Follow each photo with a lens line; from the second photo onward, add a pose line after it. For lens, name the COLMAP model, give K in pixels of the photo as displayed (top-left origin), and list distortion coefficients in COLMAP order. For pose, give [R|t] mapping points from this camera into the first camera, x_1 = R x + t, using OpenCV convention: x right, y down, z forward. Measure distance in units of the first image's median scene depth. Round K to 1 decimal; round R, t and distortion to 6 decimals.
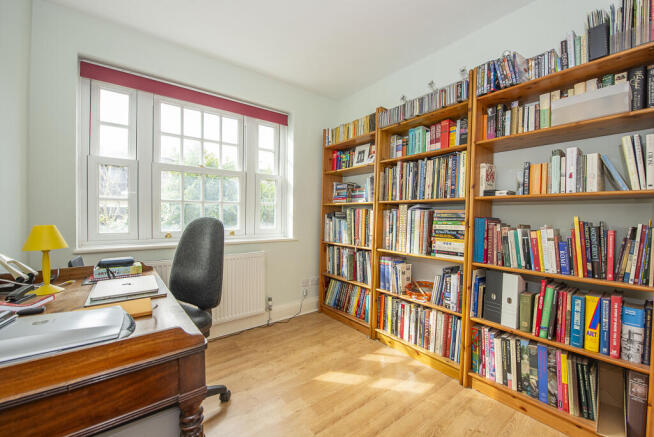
lens RADIAL K [[265.0, 0, 326.9], [0, 265.0, 213.3], [0, 0, 1]] dist [-0.000127, -0.000050]
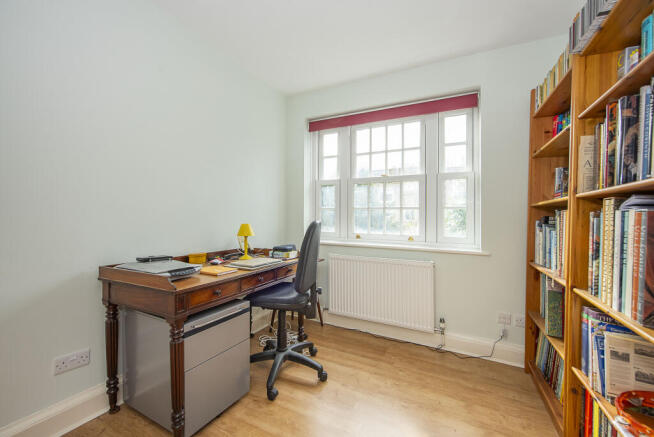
lens RADIAL K [[265.0, 0, 326.9], [0, 265.0, 213.3], [0, 0, 1]] dist [-0.000127, -0.000050]
pose [[0.423779, -0.016036, -0.905624, 0.407308], [-0.009009, 0.999719, -0.021918, 0.005429], [0.905721, 0.017447, 0.423516, 0.312453]]
